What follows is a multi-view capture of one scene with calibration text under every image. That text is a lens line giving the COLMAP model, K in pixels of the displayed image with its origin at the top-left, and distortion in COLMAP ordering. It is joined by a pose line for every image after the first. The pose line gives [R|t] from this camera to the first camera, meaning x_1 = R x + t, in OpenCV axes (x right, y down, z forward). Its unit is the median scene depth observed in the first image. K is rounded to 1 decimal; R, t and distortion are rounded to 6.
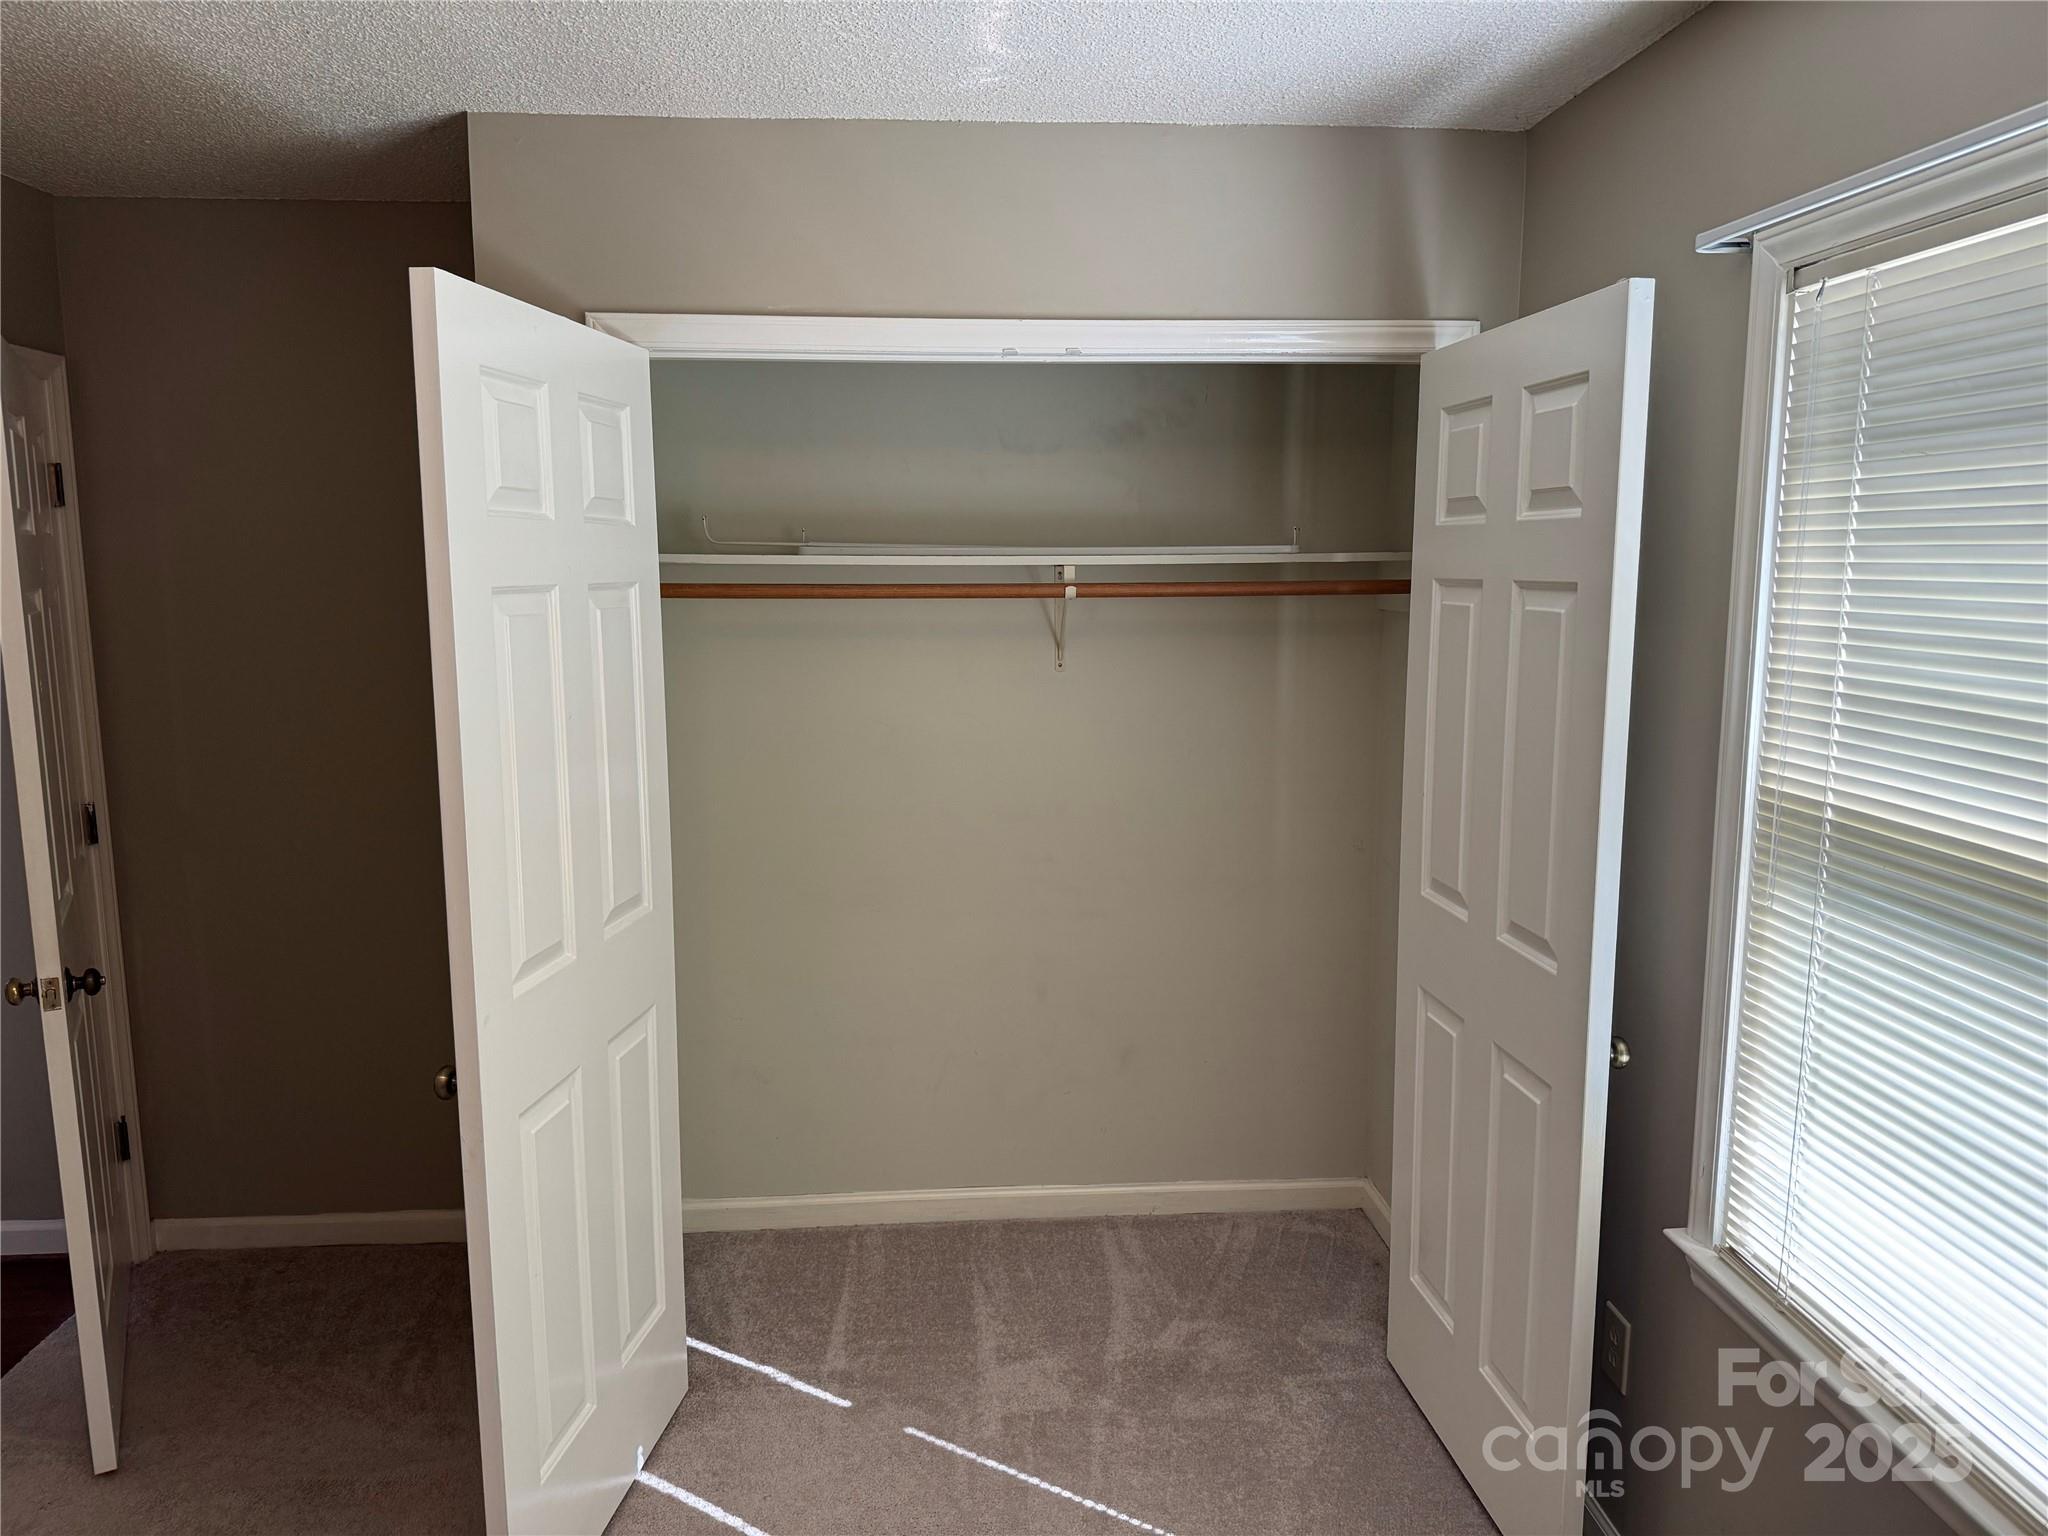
lens RADIAL K [[1421.7, 0, 1005.1], [0, 1421.7, 778.2], [0, 0, 1]] dist [0.038163, -0.069102]
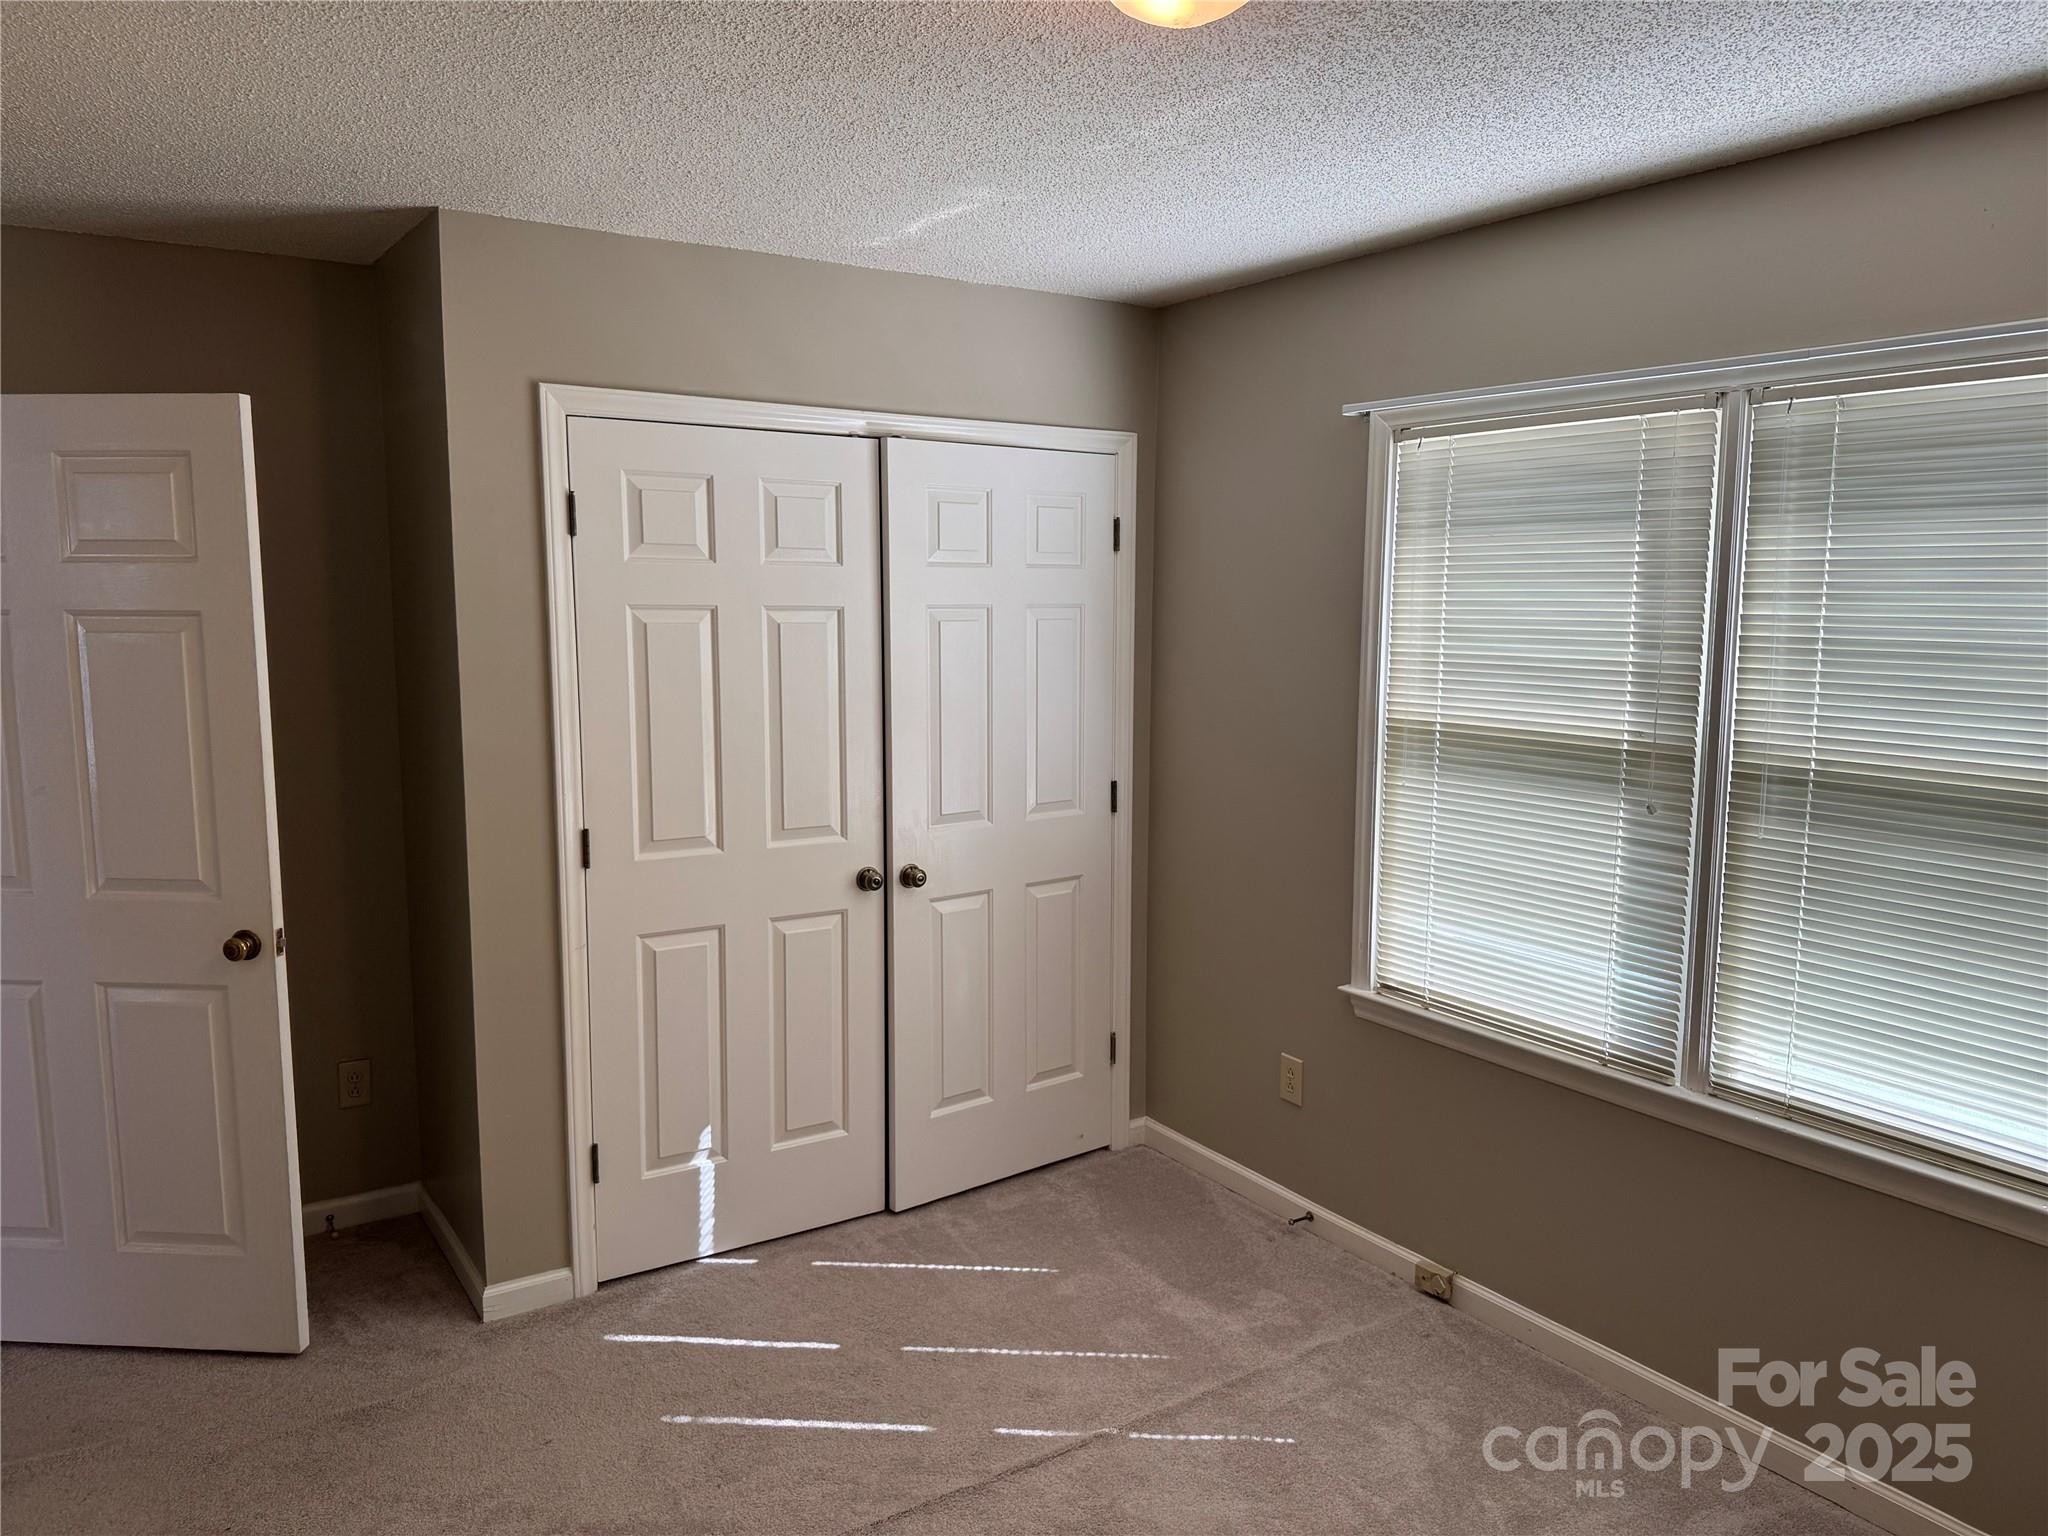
lens RADIAL K [[1421.7, 0, 1017.4], [0, 1421.7, 800.7], [0, 0, 1]] dist [0.038163, -0.069102]
pose [[0.853631, -0.054689, 0.517999, -0.823656], [0.063044, 0.998010, 0.001474, 0.080895], [-0.517049, 0.031398, 0.855380, -0.288965]]
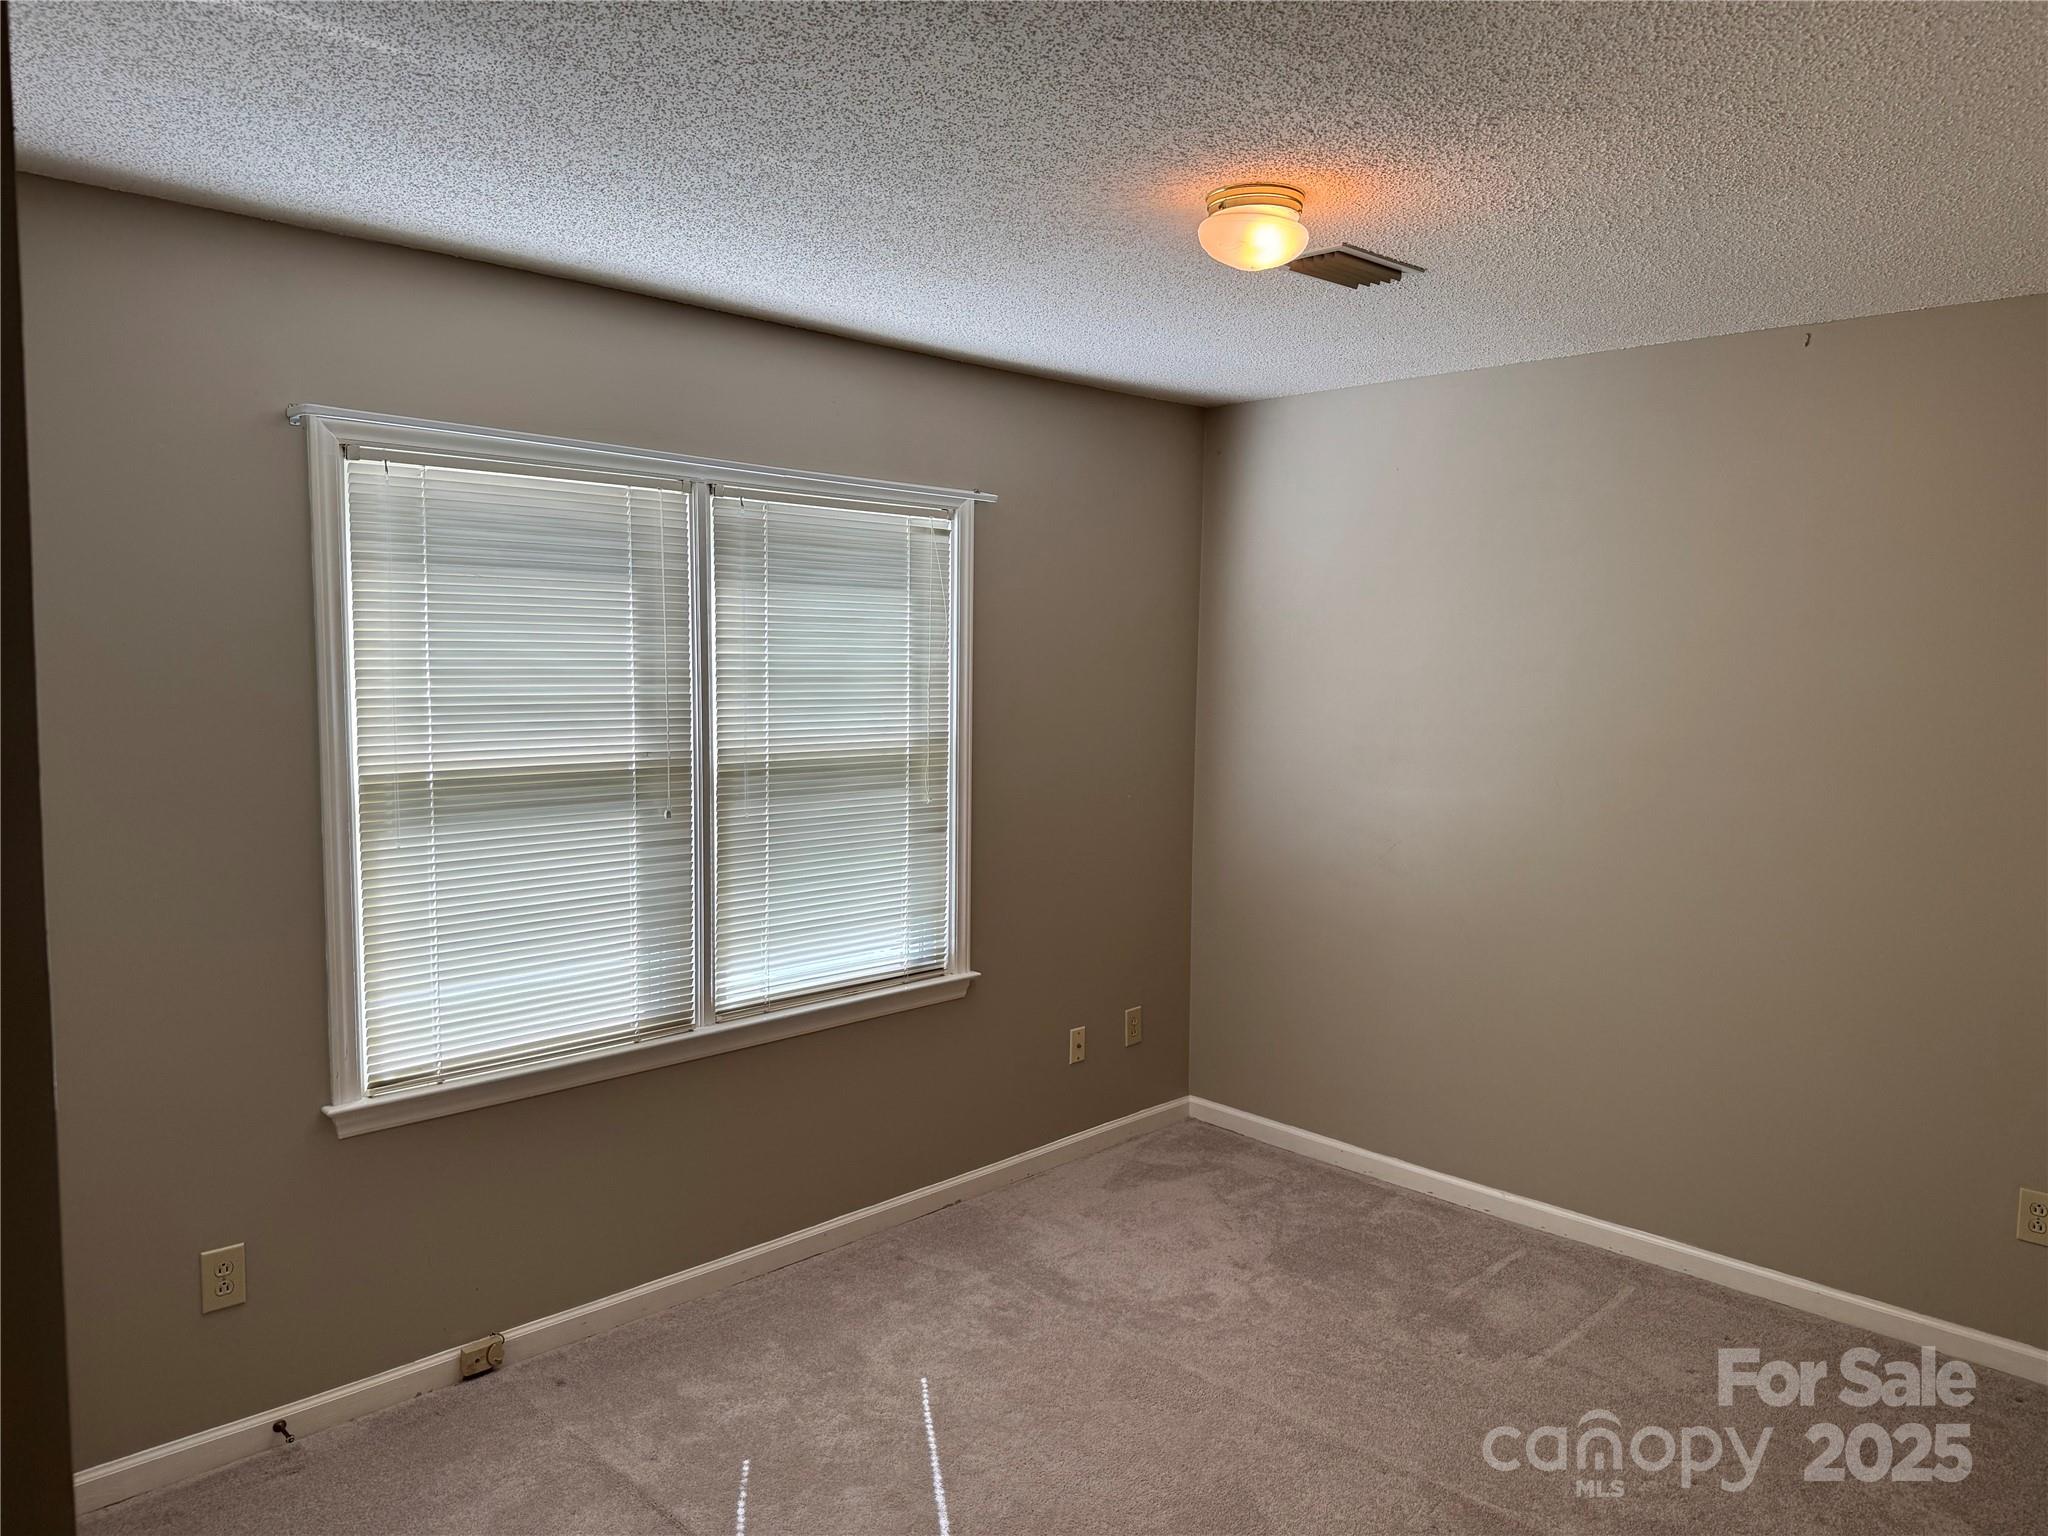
lens RADIAL K [[1421.7, 0, 1023.1], [0, 1421.7, 764.8], [0, 0, 1]] dist [0.038163, -0.069102]
pose [[-0.686947, -0.071131, 0.723218, -1.106768], [0.099578, 0.976597, 0.190636, -0.236340], [-0.719852, 0.202973, -0.663788, 1.563864]]
